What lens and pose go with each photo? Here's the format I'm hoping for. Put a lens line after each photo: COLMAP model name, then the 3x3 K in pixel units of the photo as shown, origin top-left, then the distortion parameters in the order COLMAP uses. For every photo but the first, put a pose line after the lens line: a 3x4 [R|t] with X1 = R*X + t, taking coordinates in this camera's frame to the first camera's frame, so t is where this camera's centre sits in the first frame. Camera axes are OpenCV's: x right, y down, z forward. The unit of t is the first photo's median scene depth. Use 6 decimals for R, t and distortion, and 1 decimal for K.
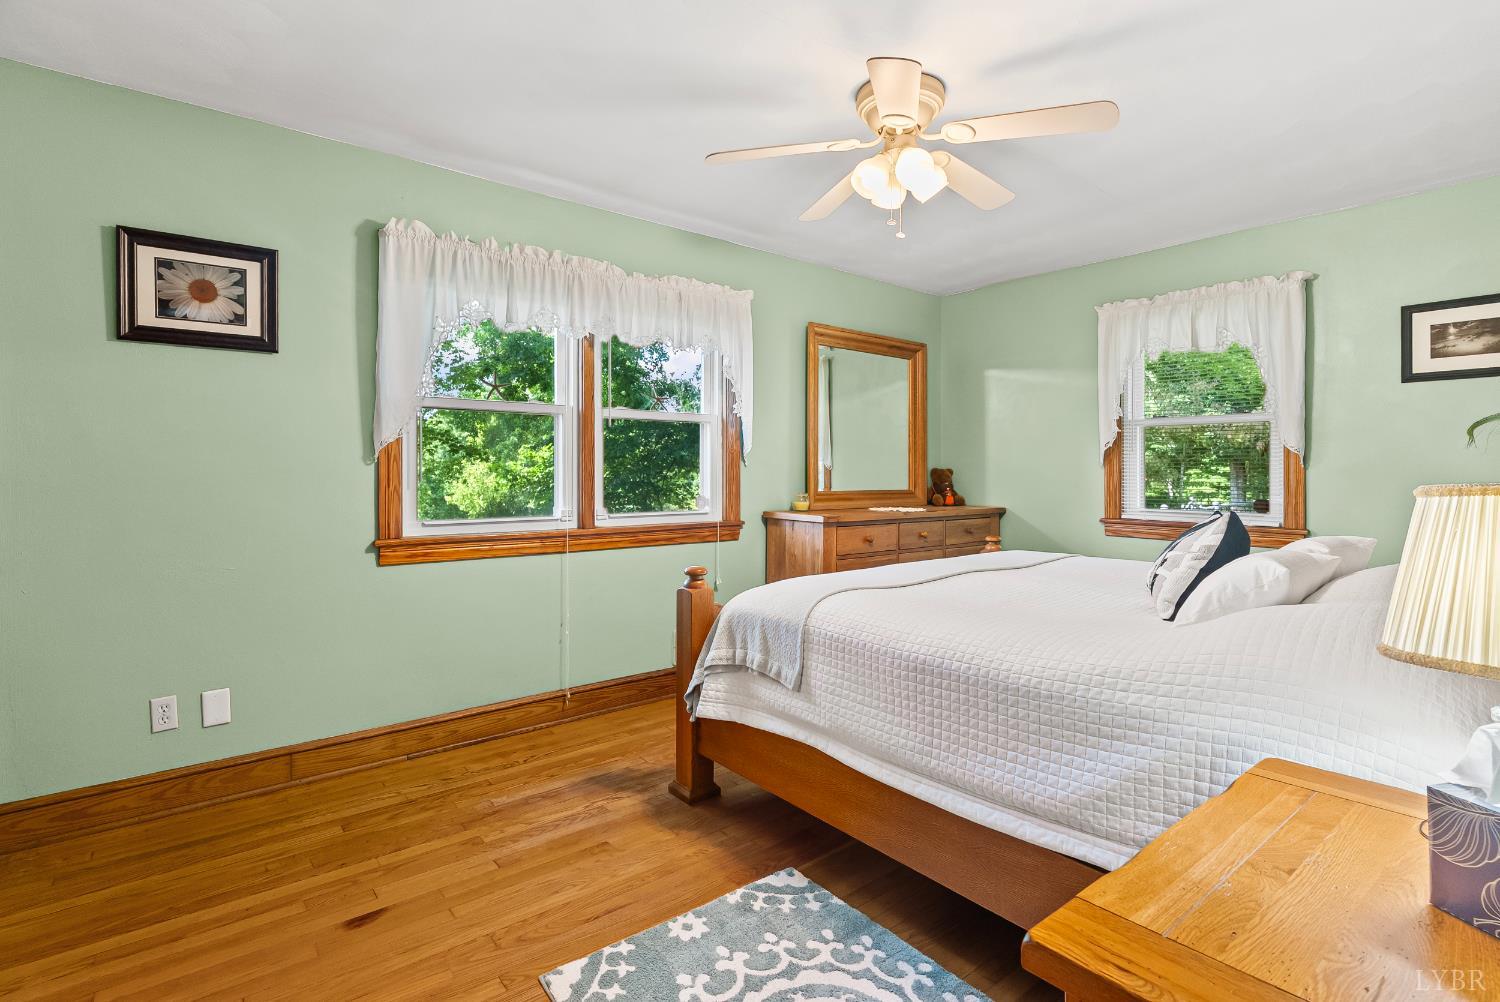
lens RADIAL K [[740.3, 0, 749.9], [0, 740.3, 499.1], [0, 0, 1]] dist [-0.066907, 0.028006]
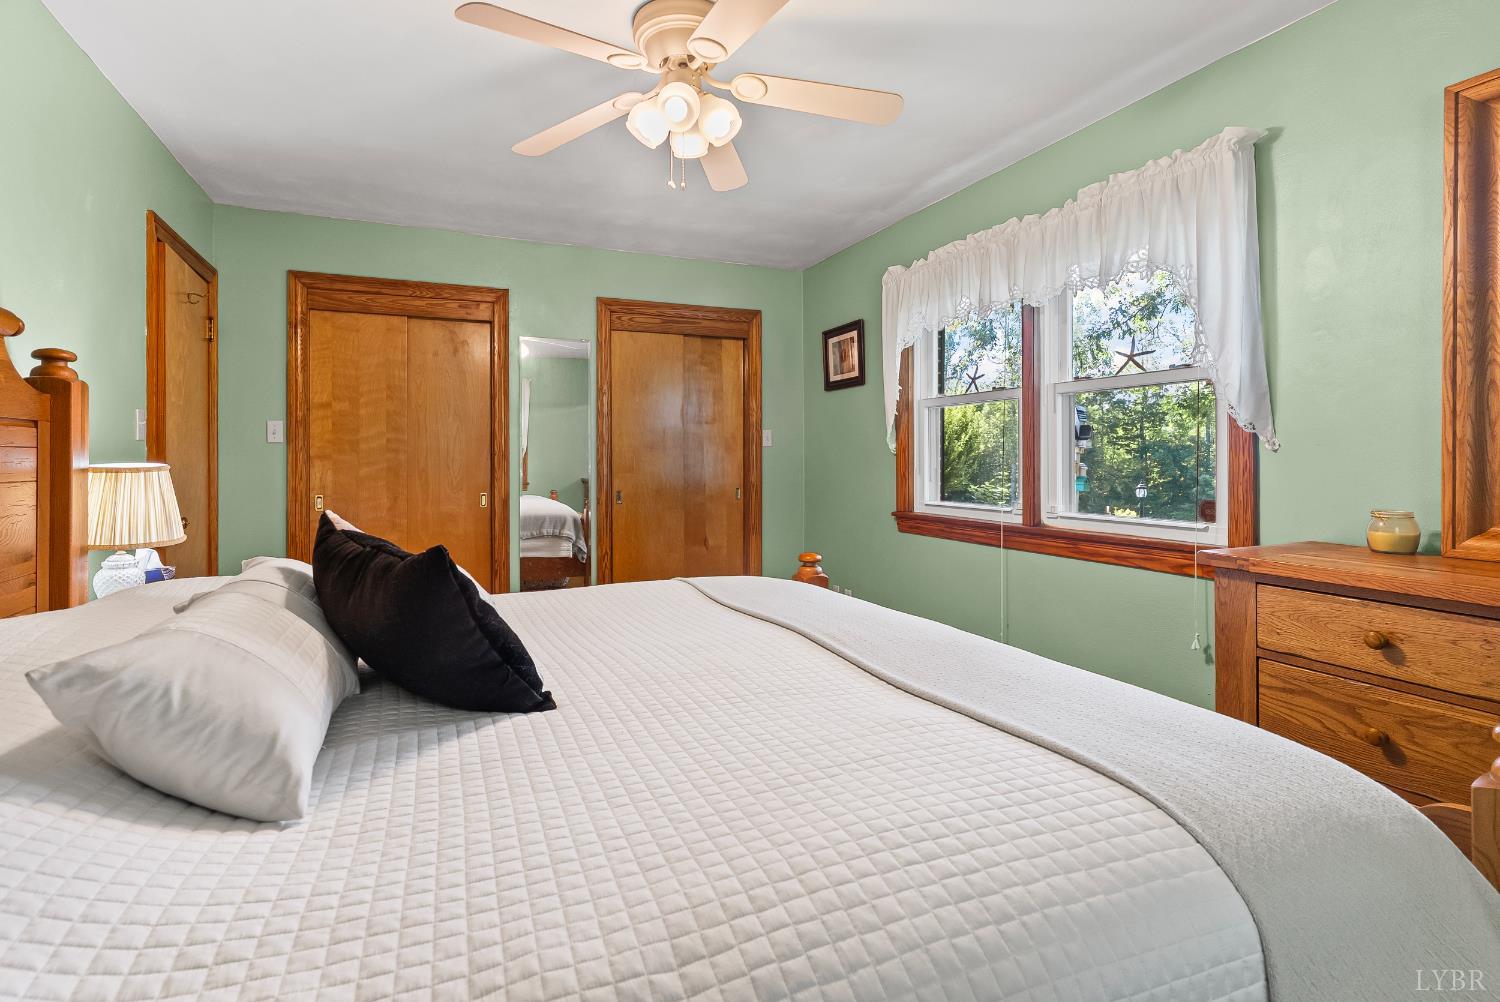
lens RADIAL K [[740.3, 0, 749.9], [0, 740.3, 499.1], [0, 0, 1]] dist [-0.066907, 0.028006]
pose [[-0.294594, 0.044600, -0.954581, 0.961659], [-0.039105, 0.997511, 0.058674, -0.040272], [0.954822, 0.054614, -0.292117, 1.262396]]
